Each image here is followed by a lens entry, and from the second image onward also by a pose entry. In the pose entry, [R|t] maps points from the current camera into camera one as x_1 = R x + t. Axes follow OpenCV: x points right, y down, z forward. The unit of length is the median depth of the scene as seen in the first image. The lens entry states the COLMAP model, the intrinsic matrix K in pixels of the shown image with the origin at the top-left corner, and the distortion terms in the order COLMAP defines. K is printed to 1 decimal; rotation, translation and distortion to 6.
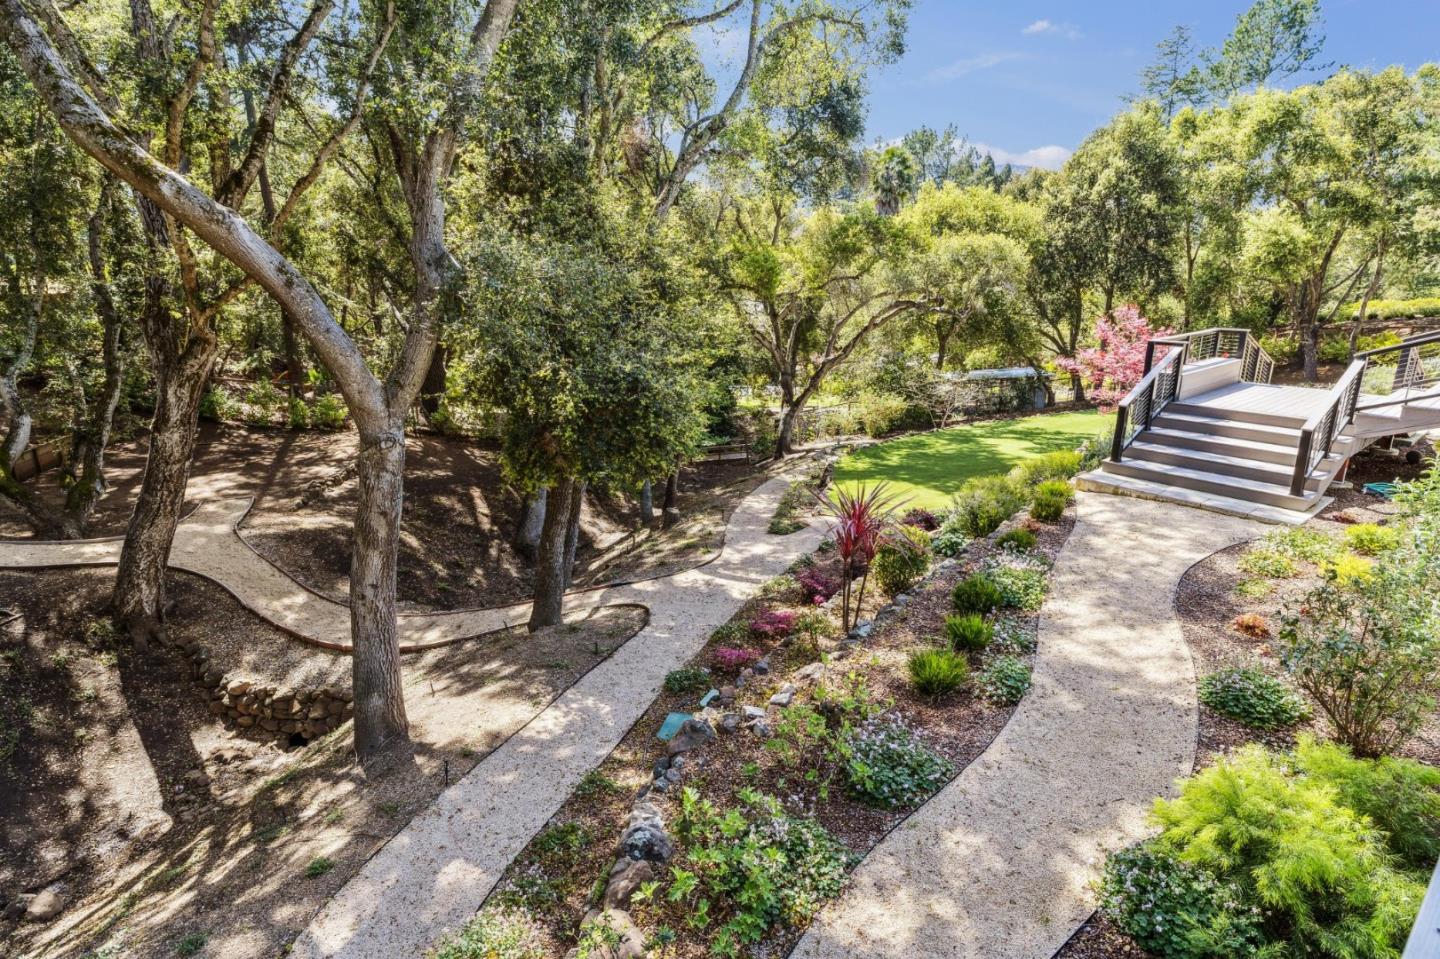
lens RADIAL K [[750.6, 0, 717.7], [0, 750.6, 470.0], [0, 0, 1]] dist [0.001400, 0.001439]
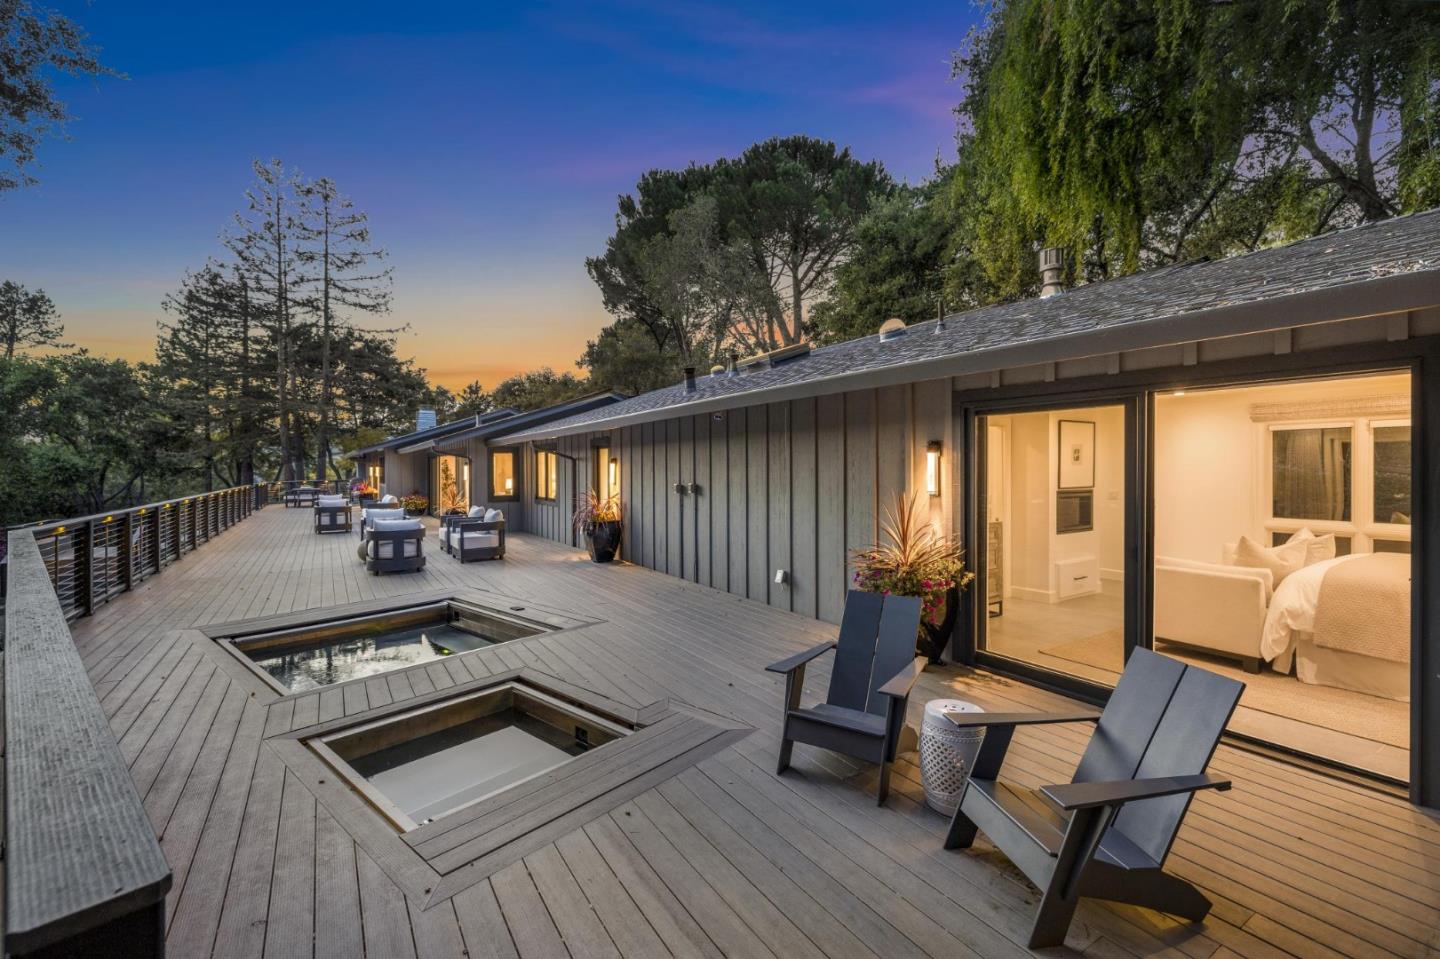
lens RADIAL K [[609.8, 0, 716.5], [0, 609.8, 474.3], [0, 0, 1]] dist [-0.002689, -0.000294]
pose [[0.108504, 0.004857, 0.994084, -0.219162], [0.269129, 0.962501, -0.034078, 0.067578], [-0.956972, 0.271235, 0.103128, -0.247230]]
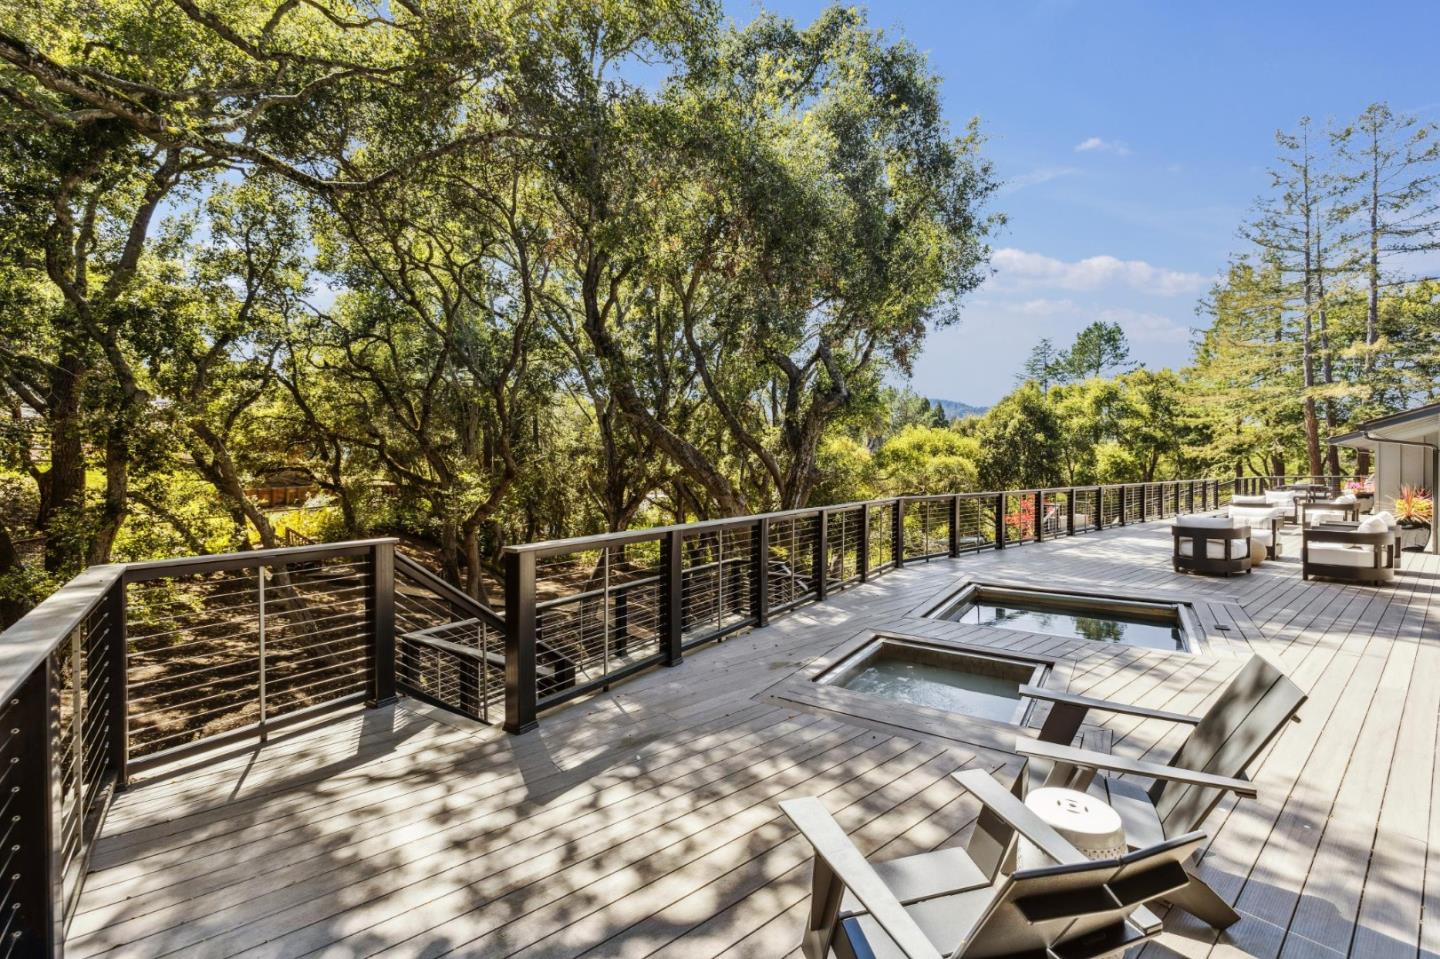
lens RADIAL K [[605.5, 0, 714.8], [0, 605.5, 472.3], [0, 0, 1]] dist [-0.001944, -0.000165]
pose [[0.999974, 0.007152, -0.000269, -0.171455], [-0.006973, 0.965115, -0.261735, 0.087334], [-0.001612, 0.261730, 0.965140, -0.319308]]
